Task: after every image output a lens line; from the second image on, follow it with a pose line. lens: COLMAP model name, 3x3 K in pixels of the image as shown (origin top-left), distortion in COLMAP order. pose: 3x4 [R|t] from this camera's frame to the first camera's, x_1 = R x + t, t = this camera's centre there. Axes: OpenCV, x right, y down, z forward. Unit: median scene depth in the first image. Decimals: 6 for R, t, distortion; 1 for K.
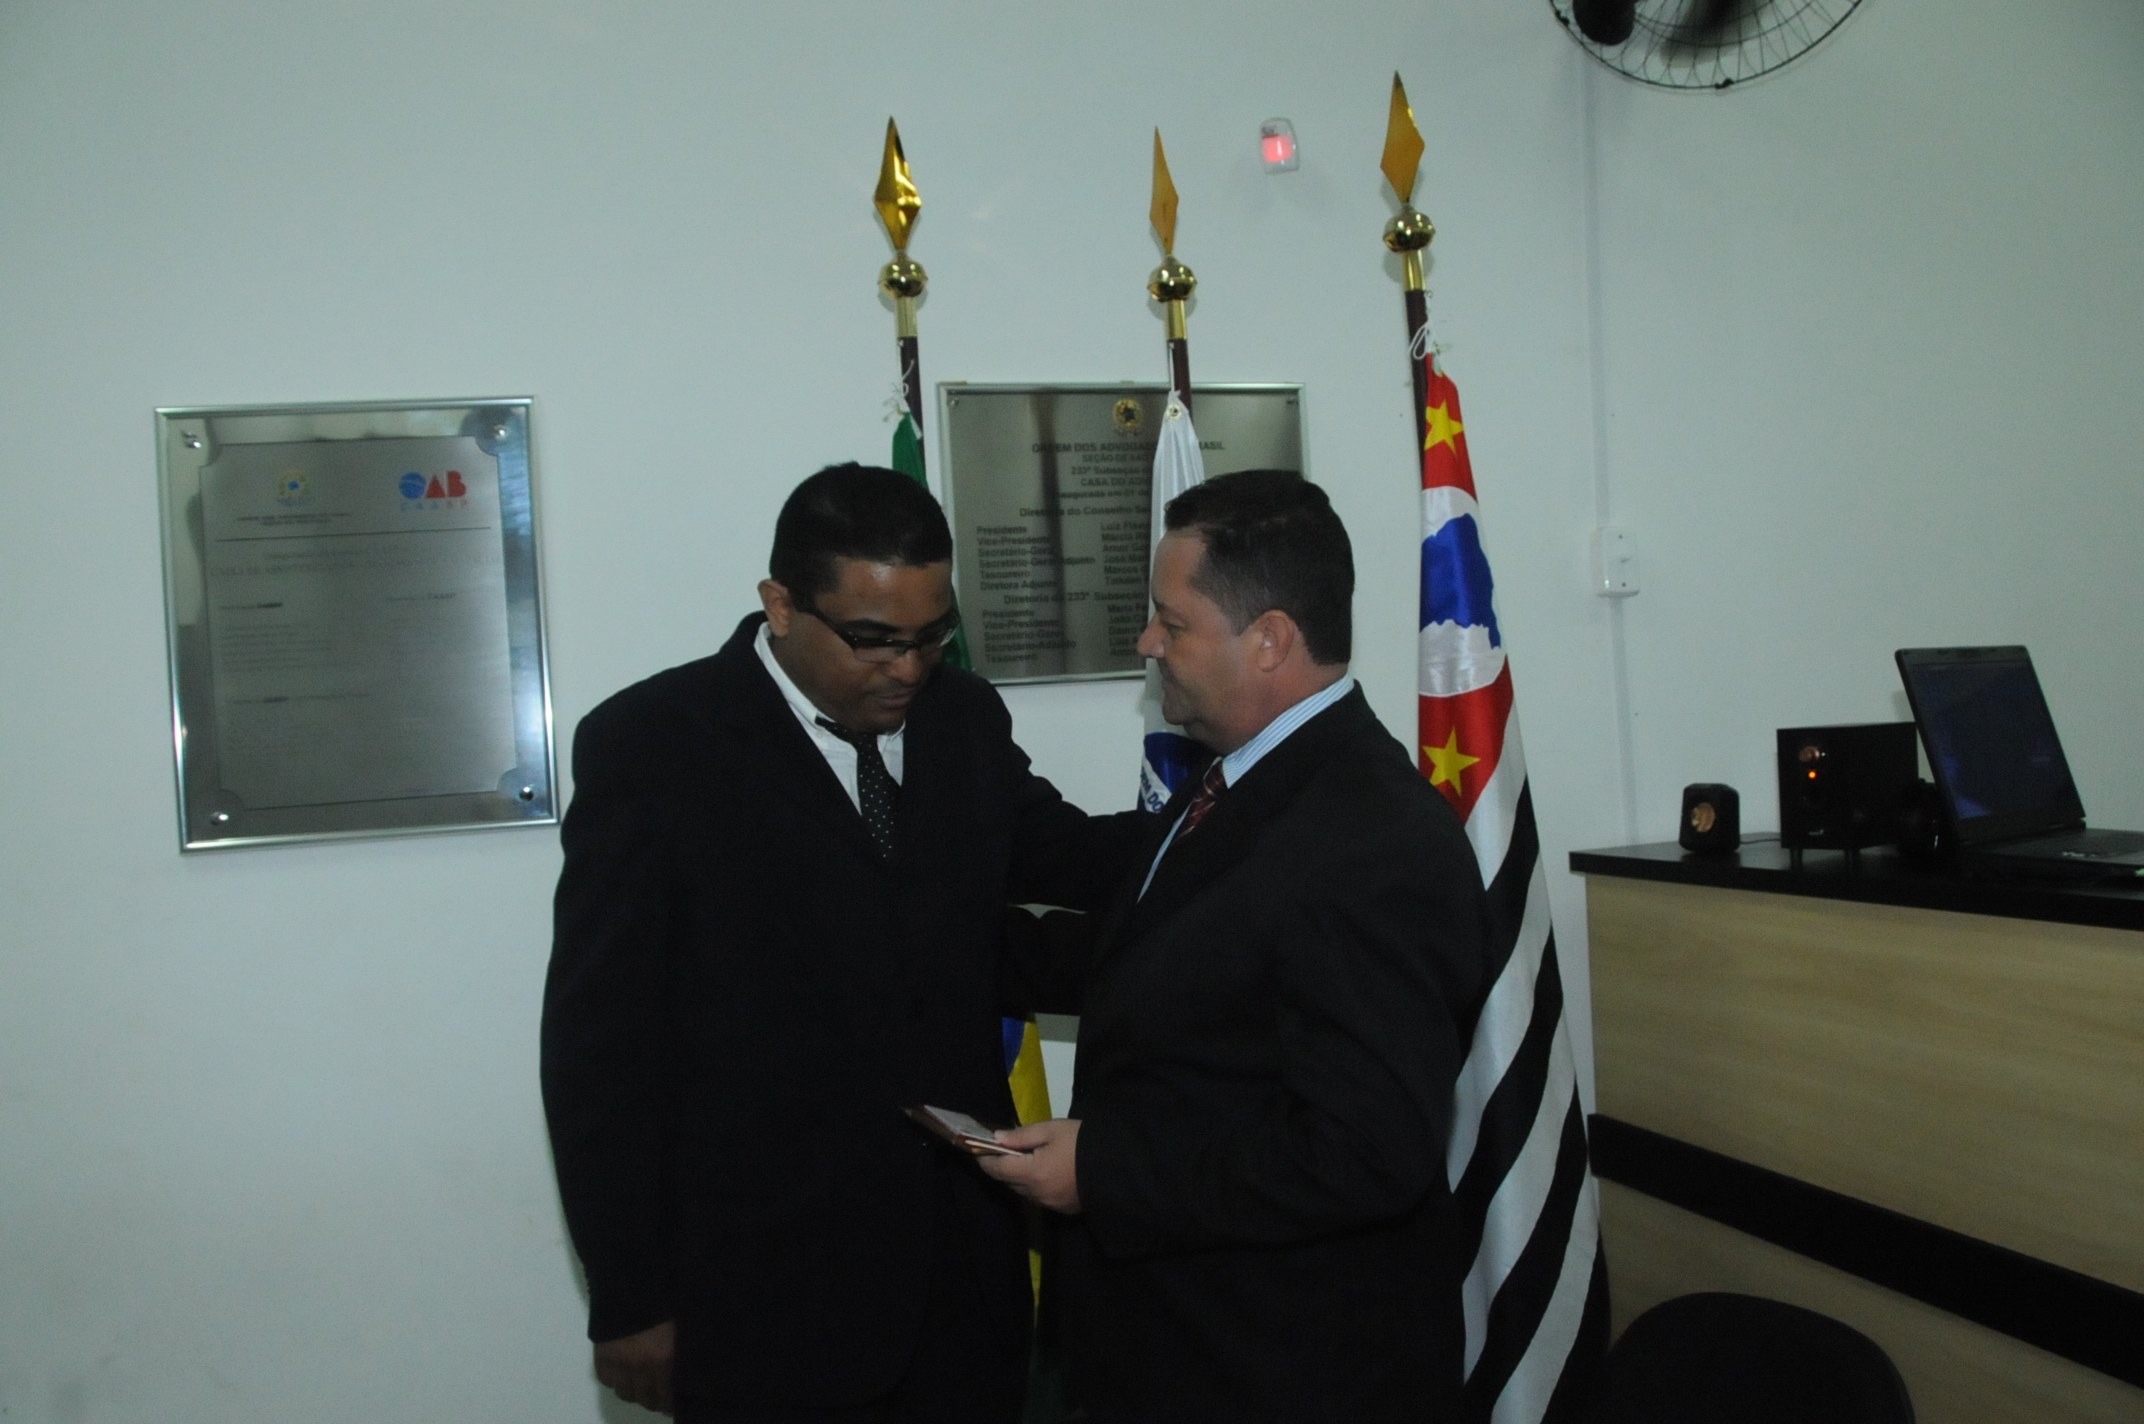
lens RADIAL K [[1659.2, 0, 1044.5], [0, 1659.2, 742.9], [0, 0, 1]] dist [-0.170623, 0.121683]
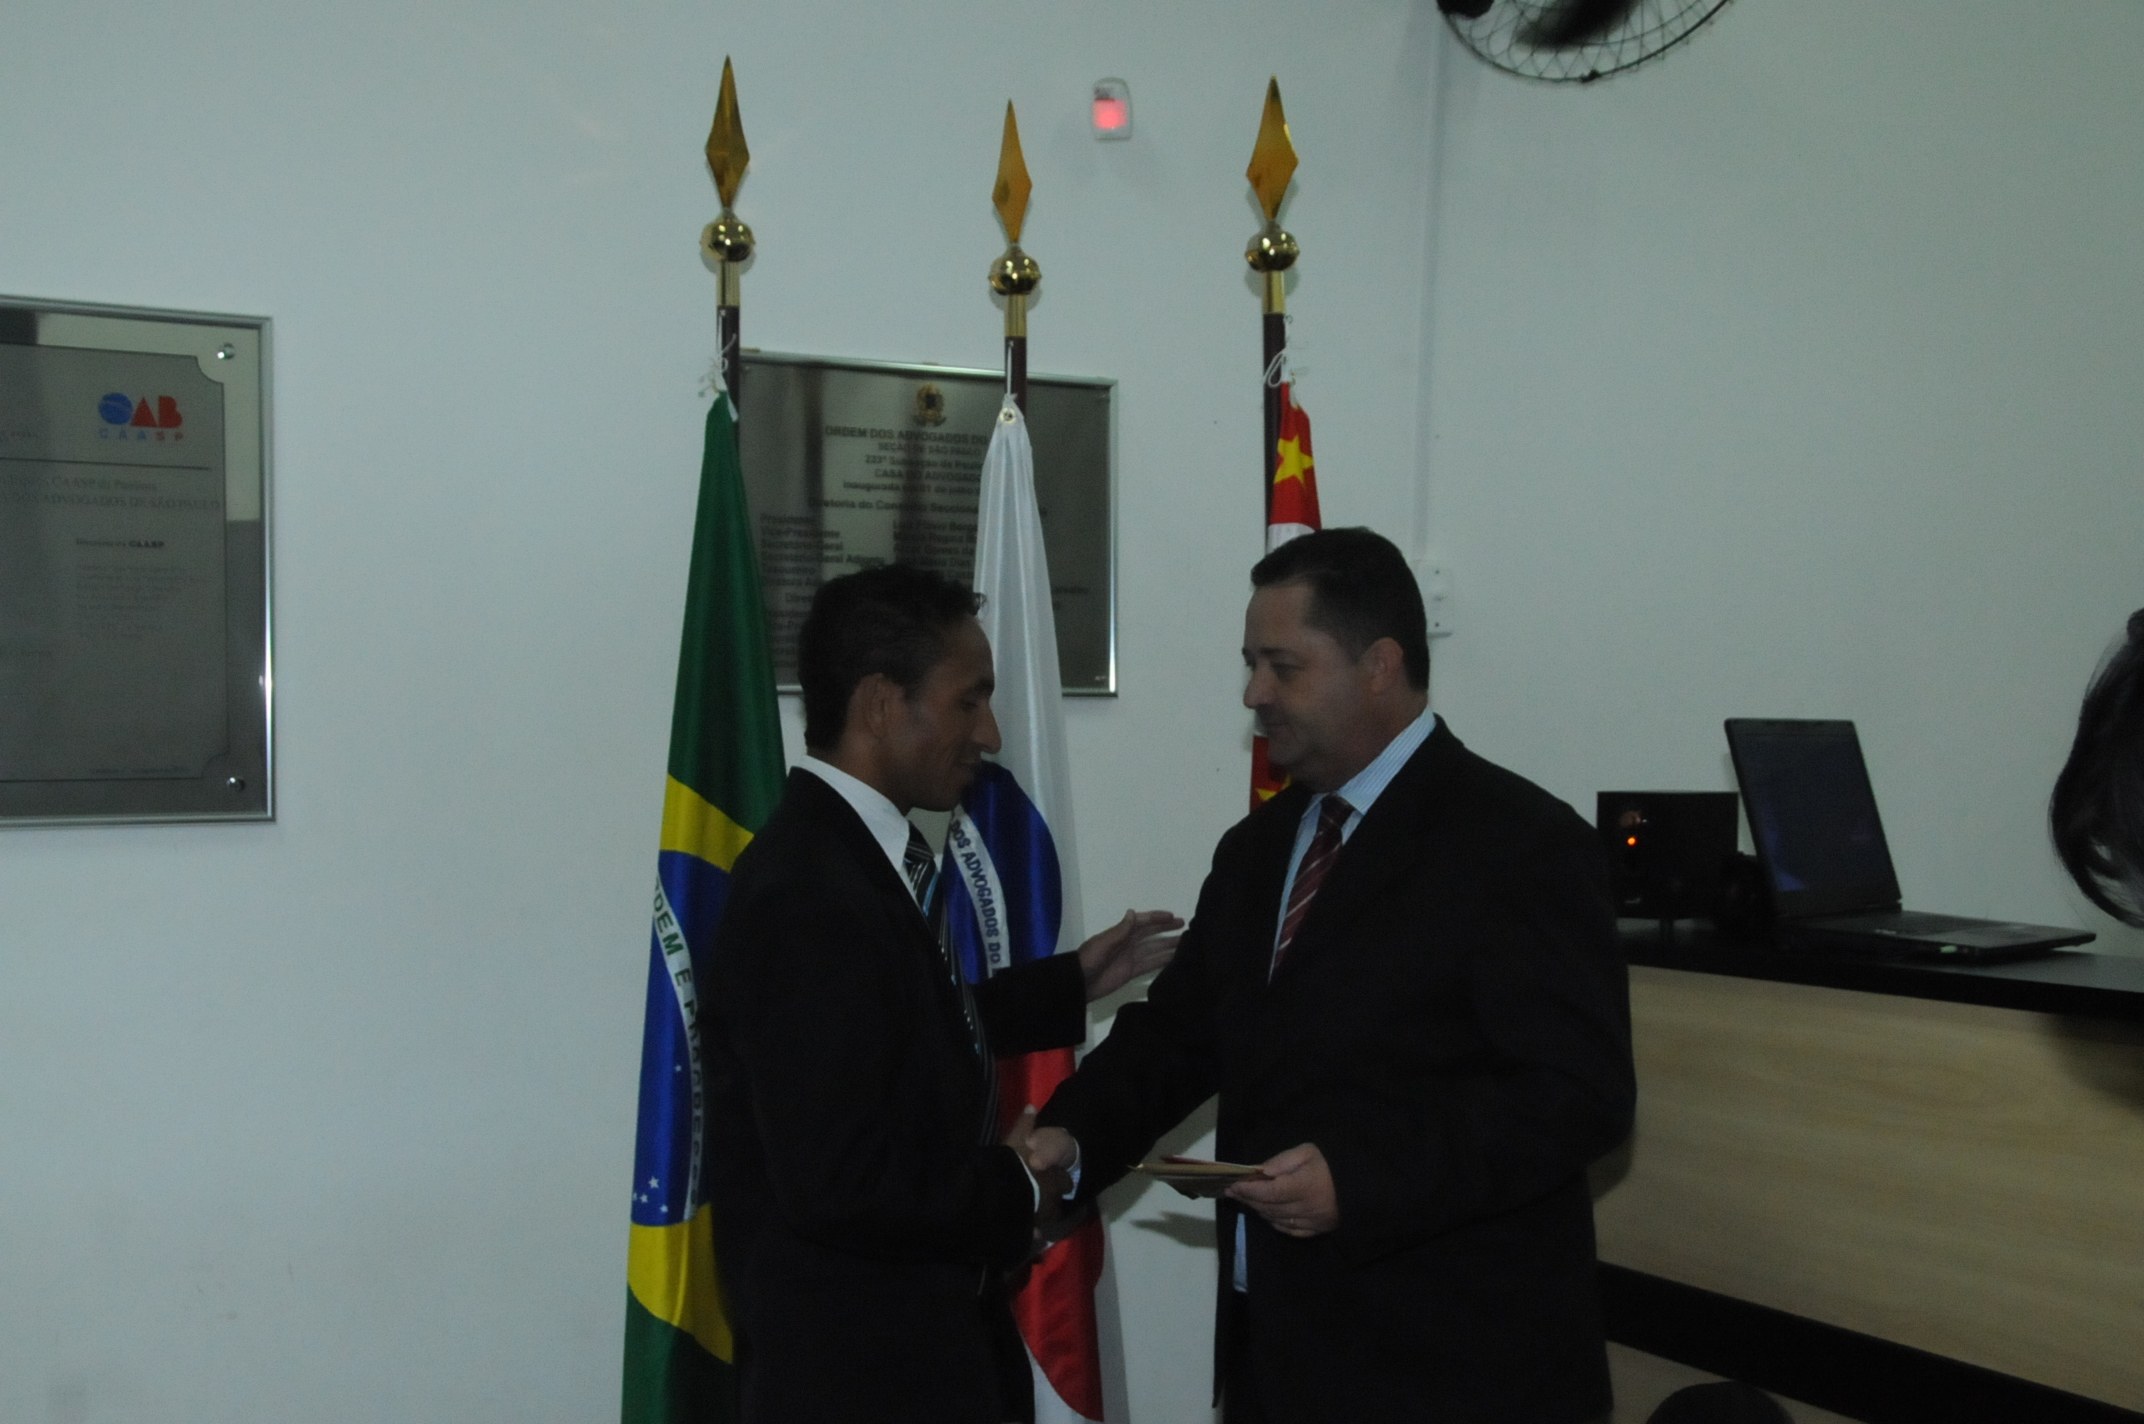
lens RADIAL K [[2357.0, 0, 1036.0], [0, 2357.0, 768.9], [0, 0, 1]] dist [0.009153, 0.000000]
pose [[0.973626, 0.060025, 0.220114, -0.183718], [-0.059850, 0.998179, -0.007472, 0.007945], [-0.220161, -0.005899, 0.975446, -0.301595]]
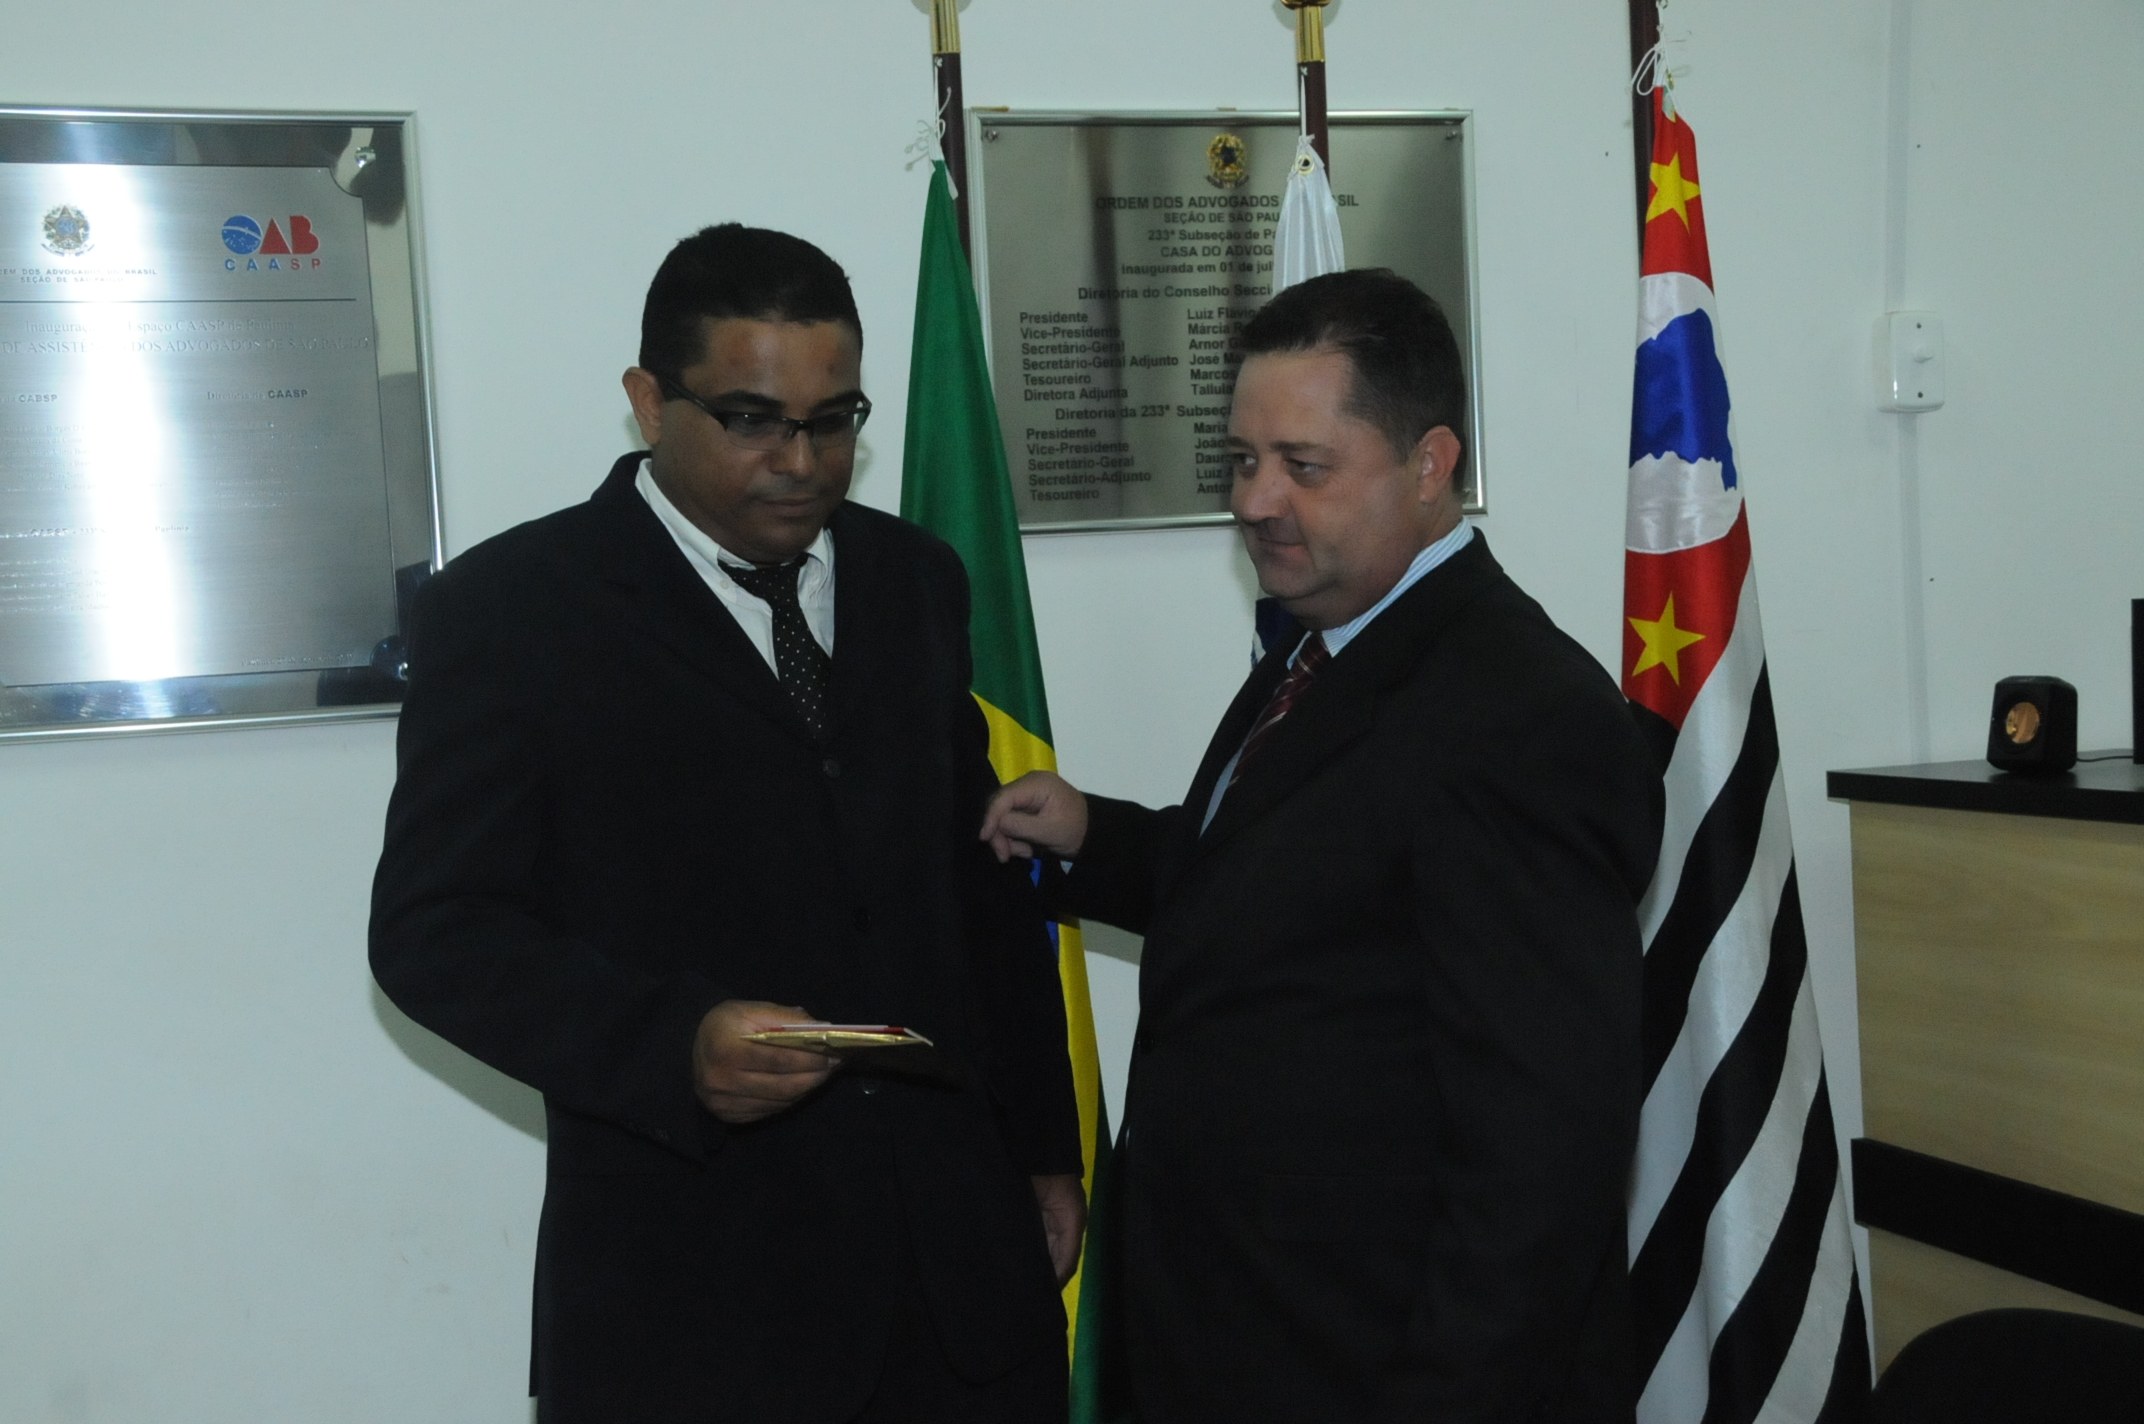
lens RADIAL K [[2759.7, 0, 1034.3], [0, 2759.7, 765.4], [0, 0, 1]] dist [0.121911, 0.000000]
pose [[0.999454, 0.010717, 0.031259, -0.077147], [-0.012339, 0.998563, 0.052146, 0.005662], [-0.030655, -0.052503, 0.998150, -0.253686]]
